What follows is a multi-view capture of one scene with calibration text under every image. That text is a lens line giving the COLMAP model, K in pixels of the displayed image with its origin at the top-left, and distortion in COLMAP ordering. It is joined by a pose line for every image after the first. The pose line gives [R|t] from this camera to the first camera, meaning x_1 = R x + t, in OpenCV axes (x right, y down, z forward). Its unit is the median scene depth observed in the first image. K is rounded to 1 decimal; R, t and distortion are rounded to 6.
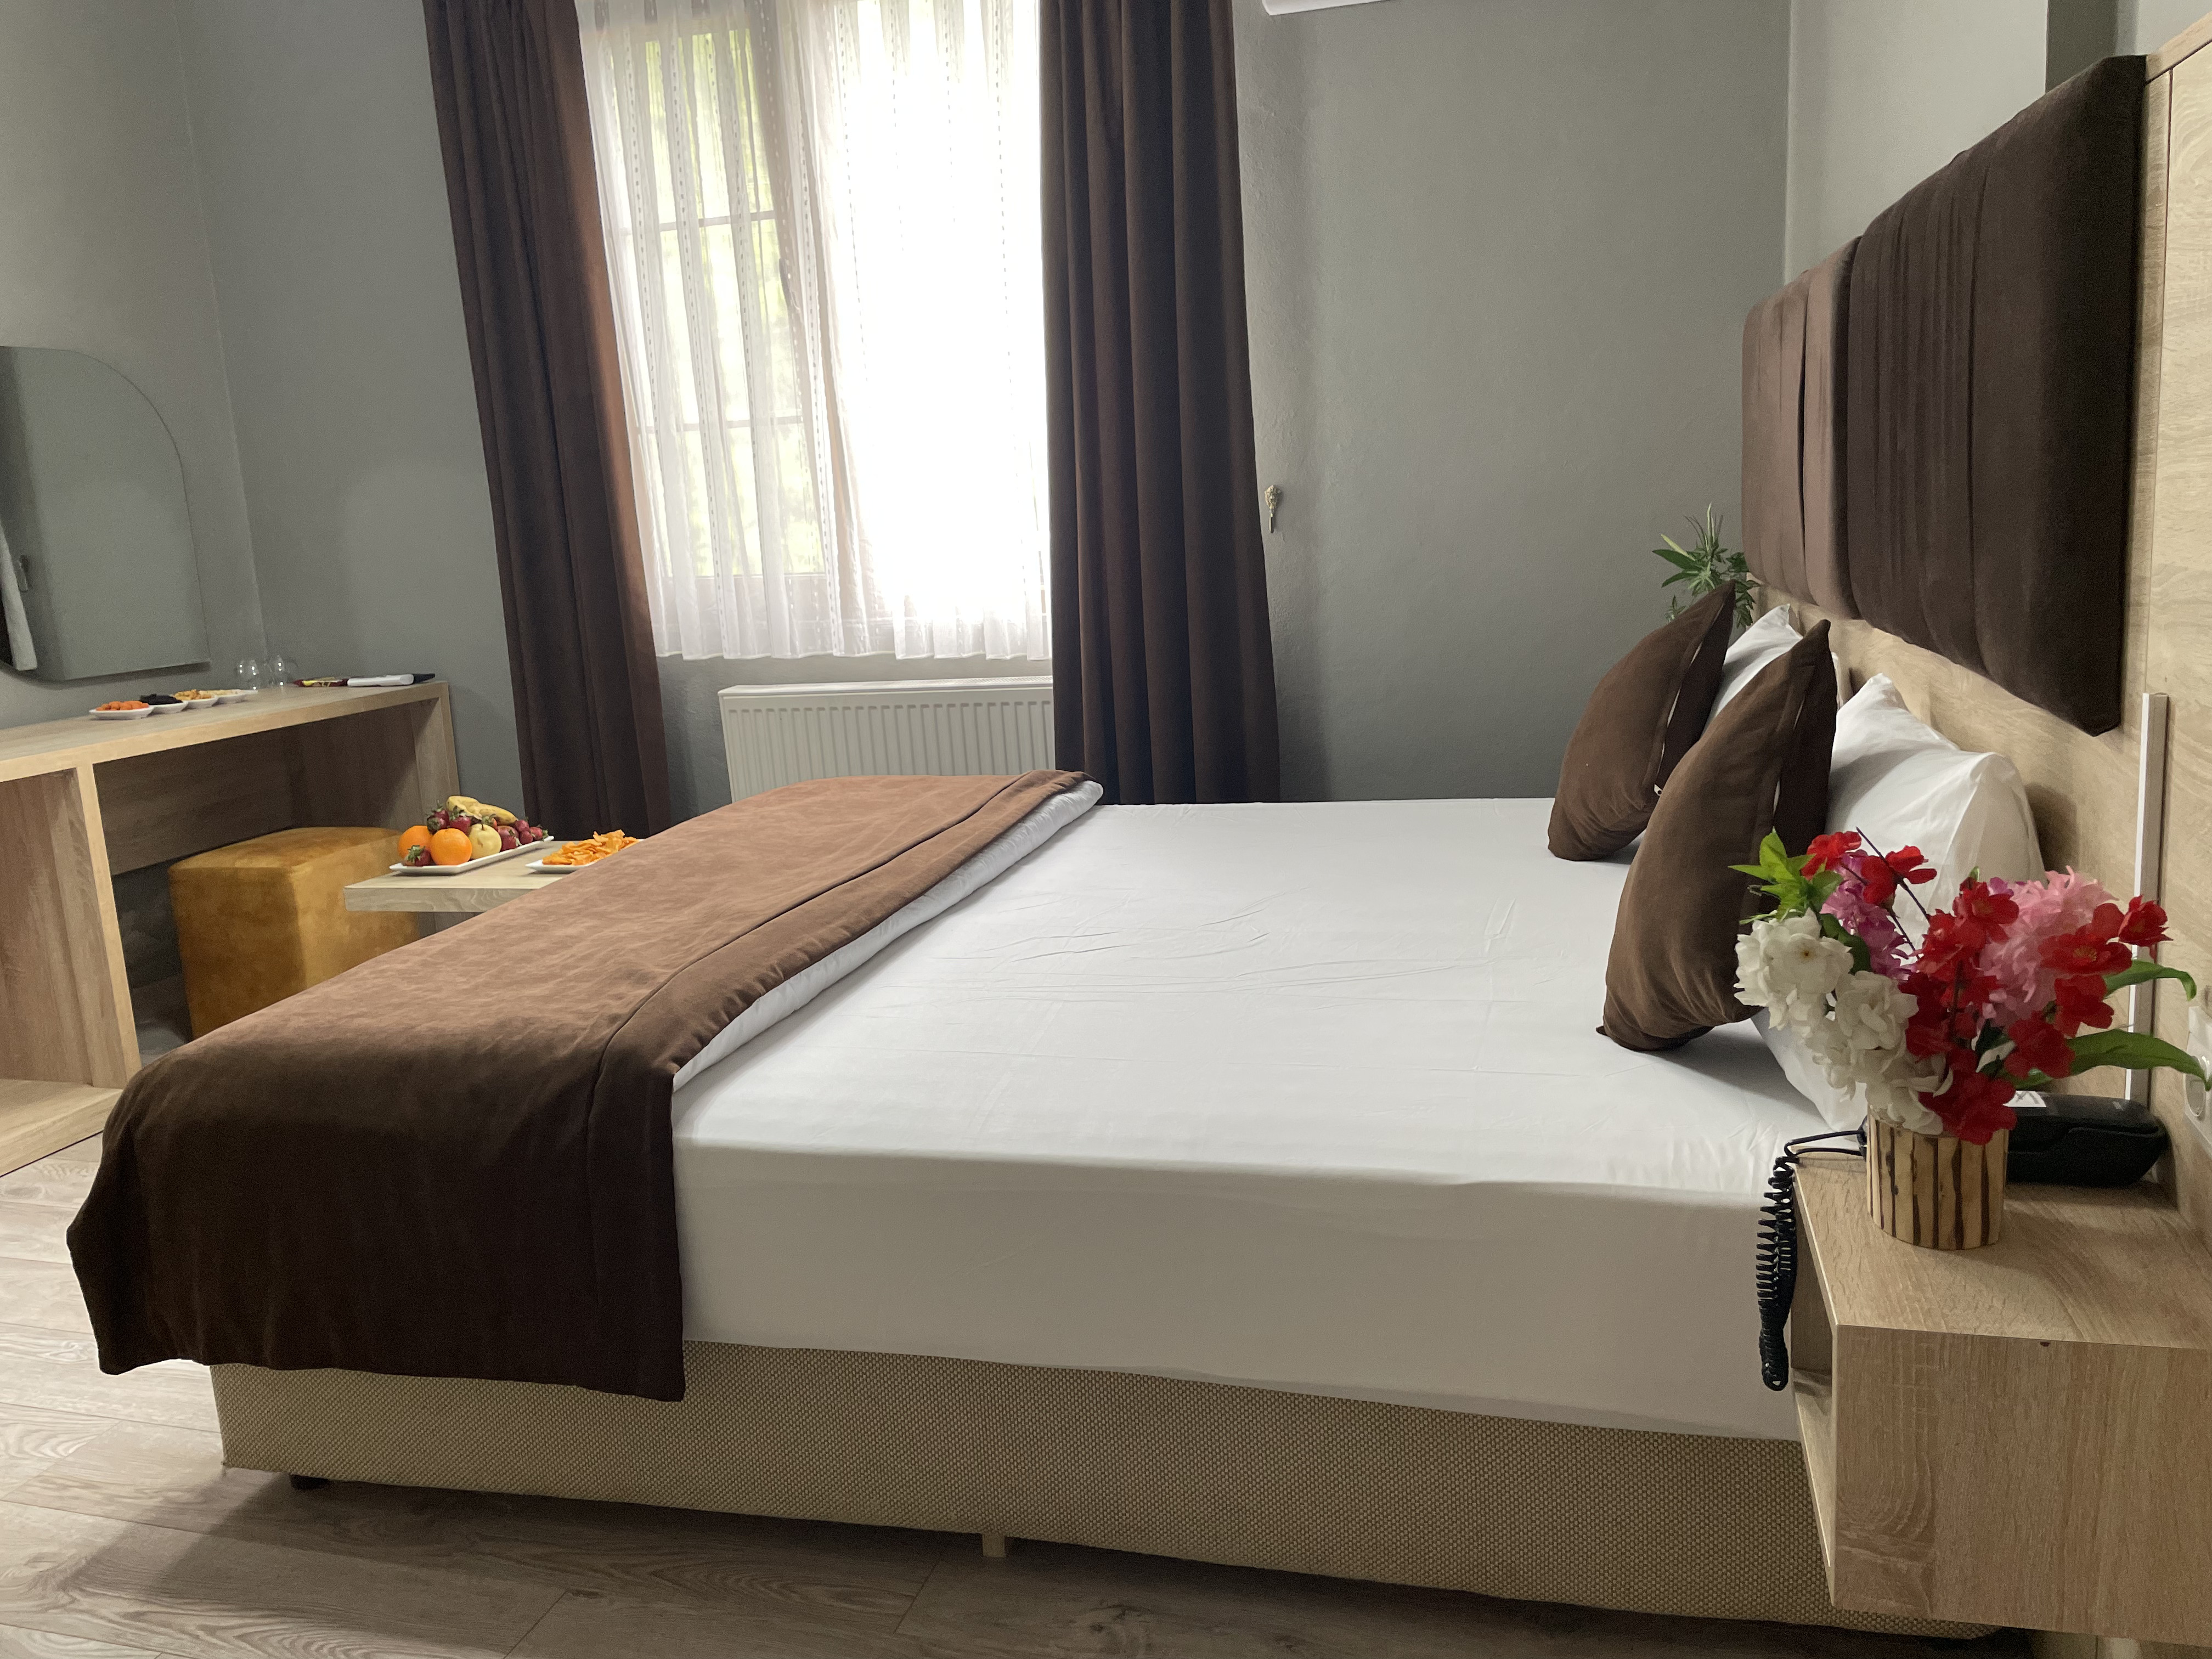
lens RADIAL K [[1668.6, 0, 1105.7], [0, 1668.6, 805.1], [0, 0, 1]] dist [0.095237, -0.124242]
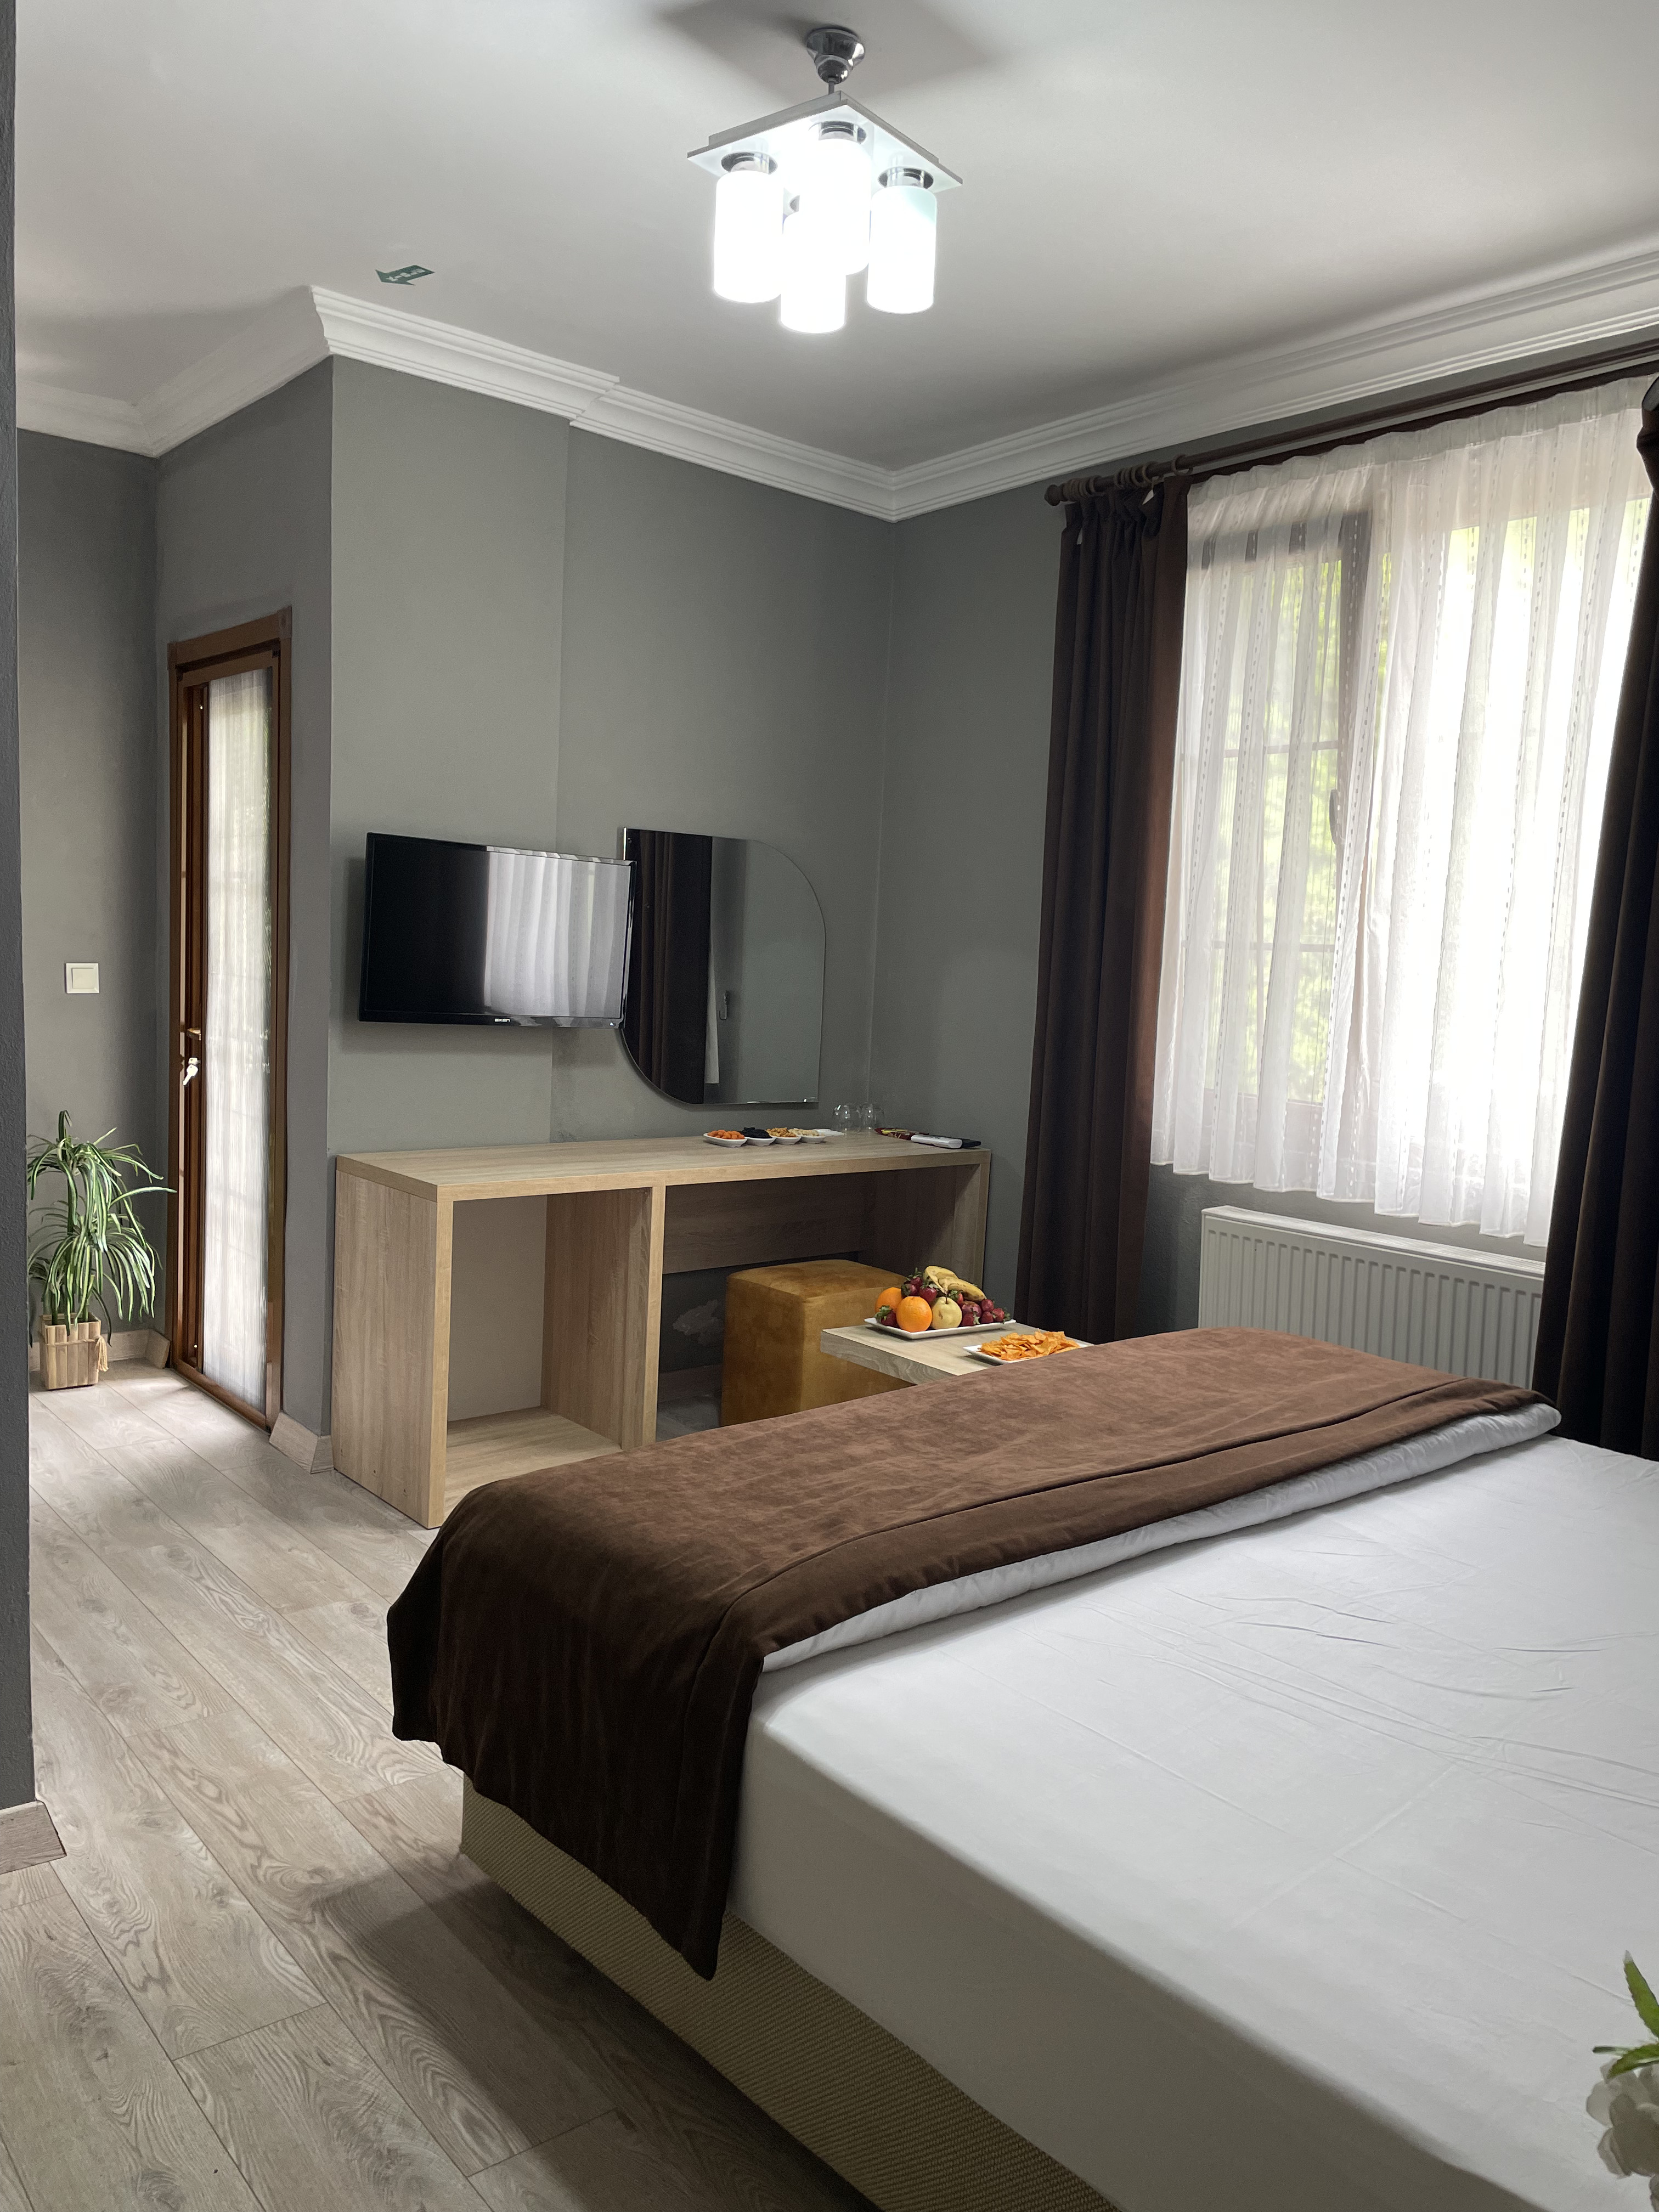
lens RADIAL K [[1664.0, 0, 851.0], [0, 1664.0, 1101.2], [0, 0, 1]] dist [0.097722, -0.131535]
pose [[0.822132, 0.147695, -0.549804, 0.147204], [-0.191283, 0.981279, -0.022425, -0.077624], [0.536199, 0.123605, 0.834992, 0.068903]]
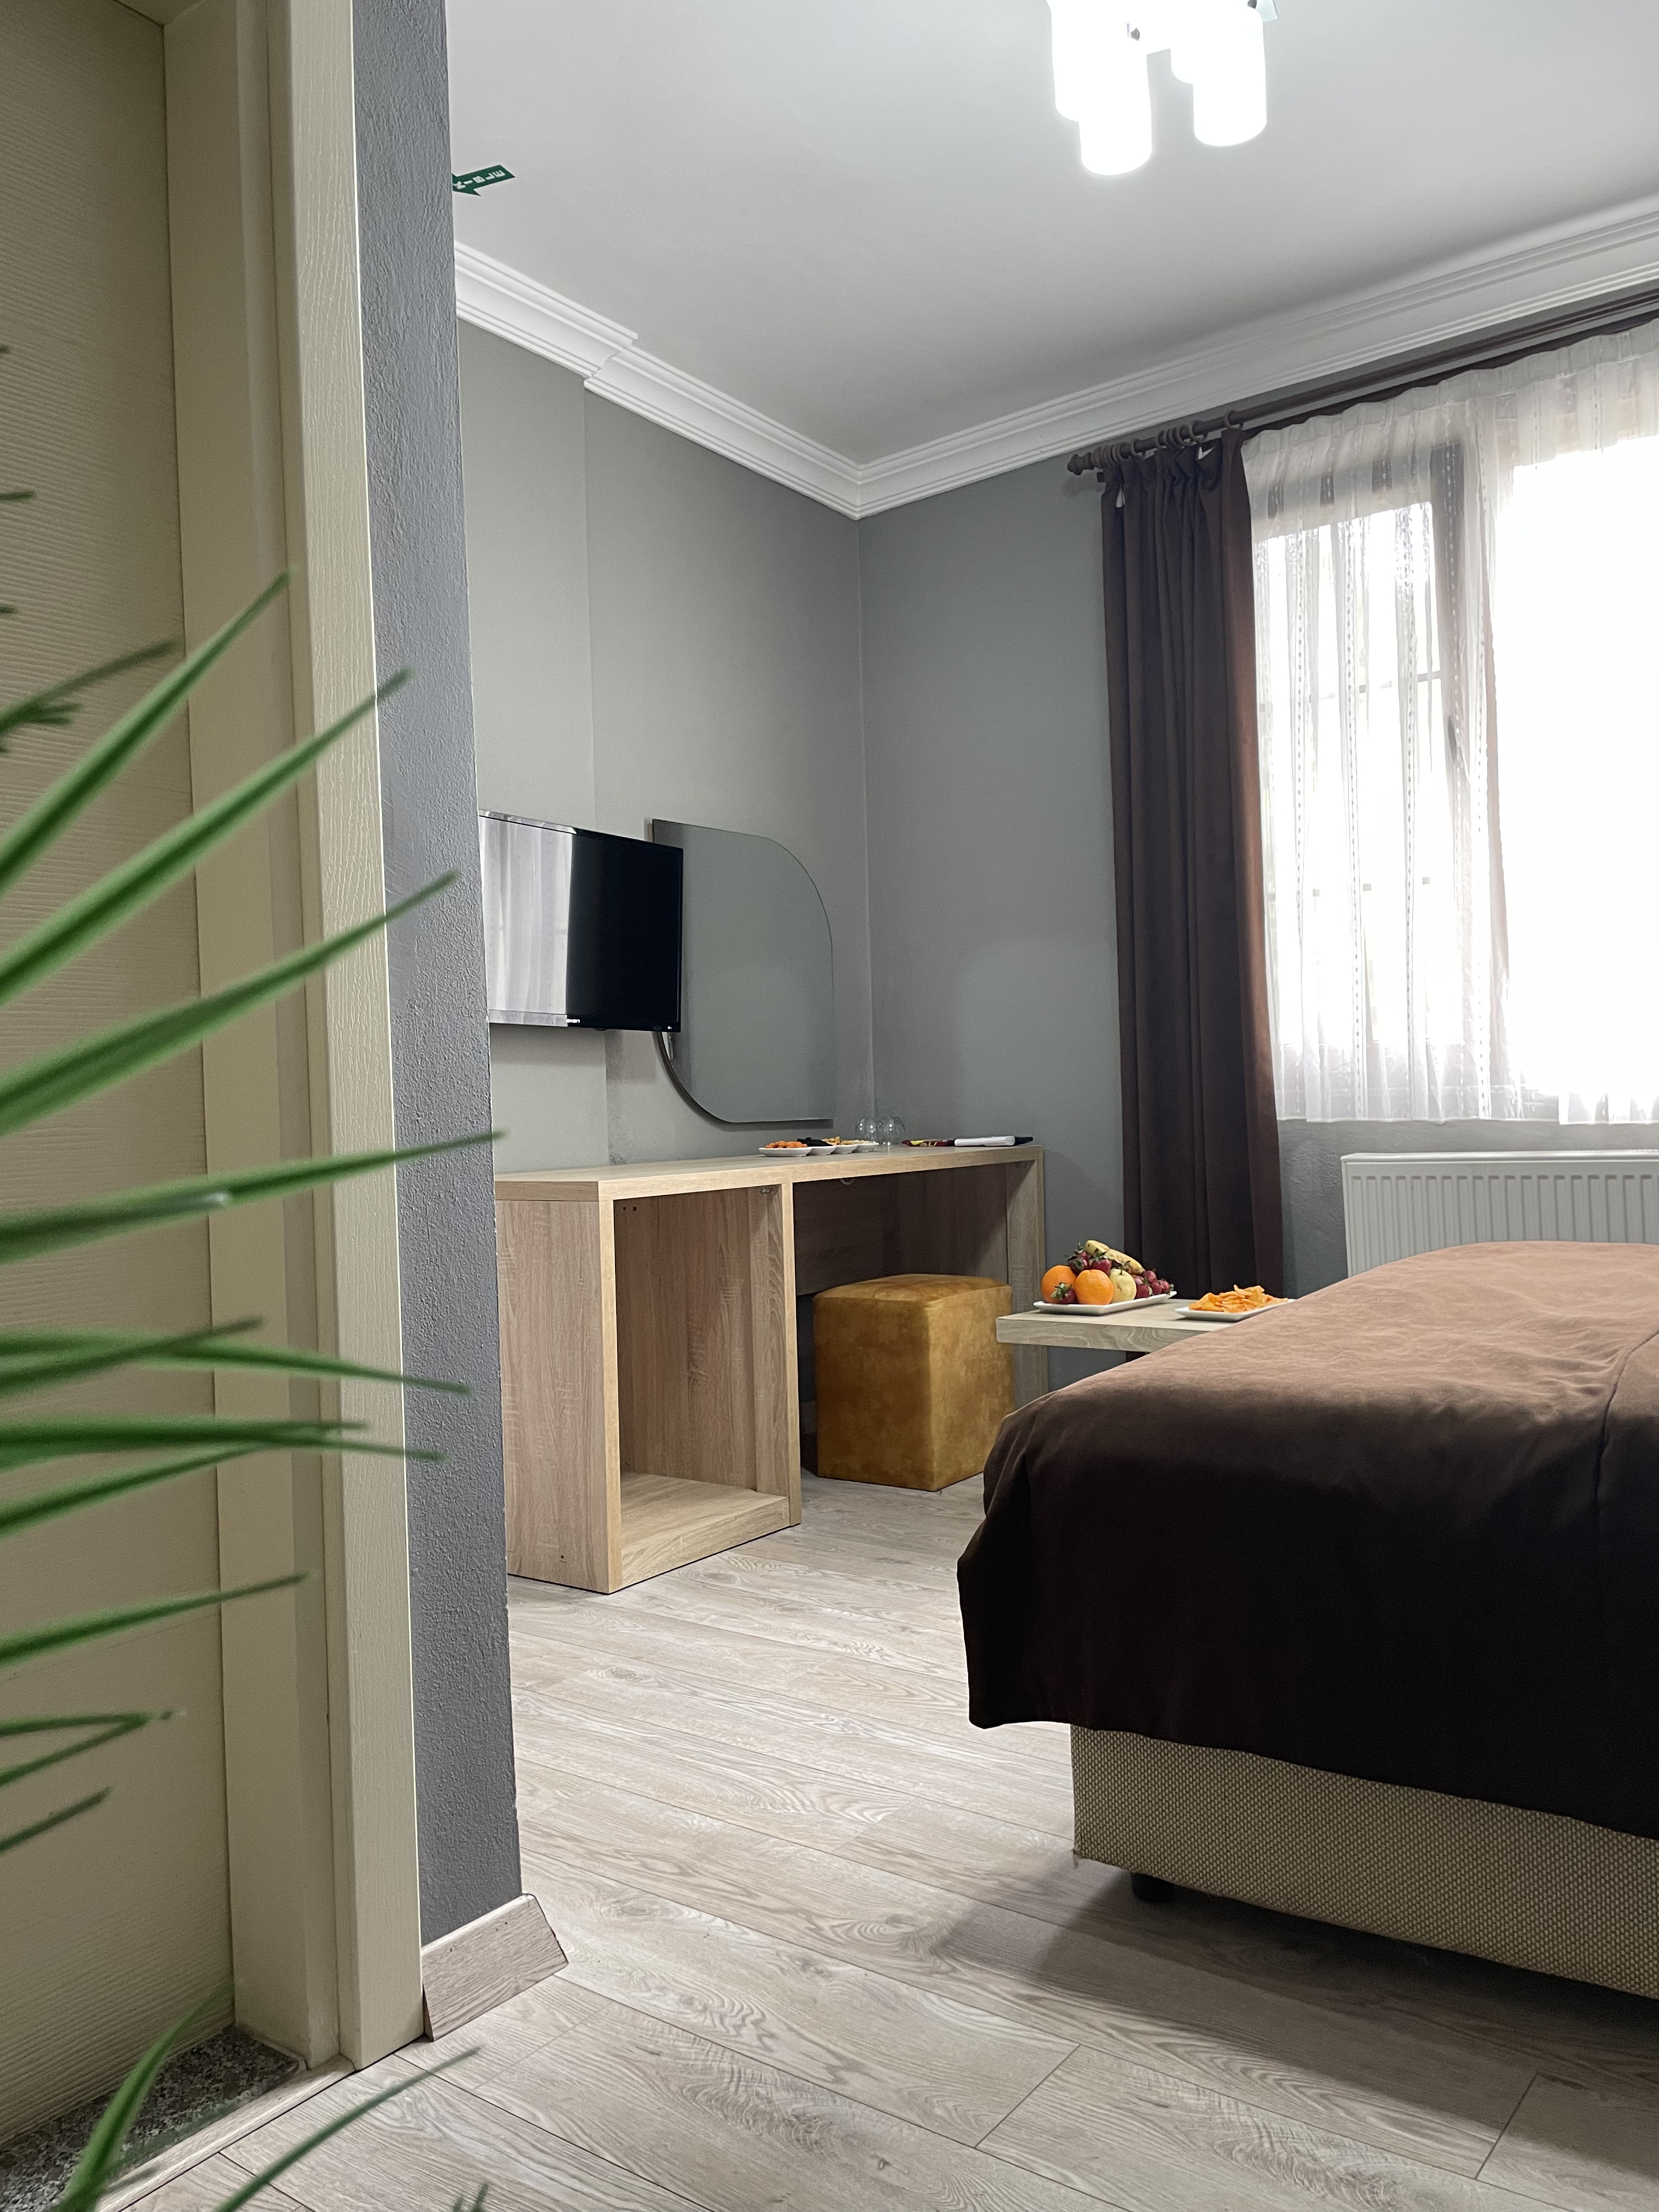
lens RADIAL K [[1668.6, 0, 838.2], [0, 1668.6, 1089.0], [0, 0, 1]] dist [0.095237, -0.124242]
pose [[0.936353, 0.025009, -0.350168, -0.187206], [-0.084016, 0.984437, -0.154352, 0.074755], [0.340858, 0.173947, 0.923882, 0.014558]]
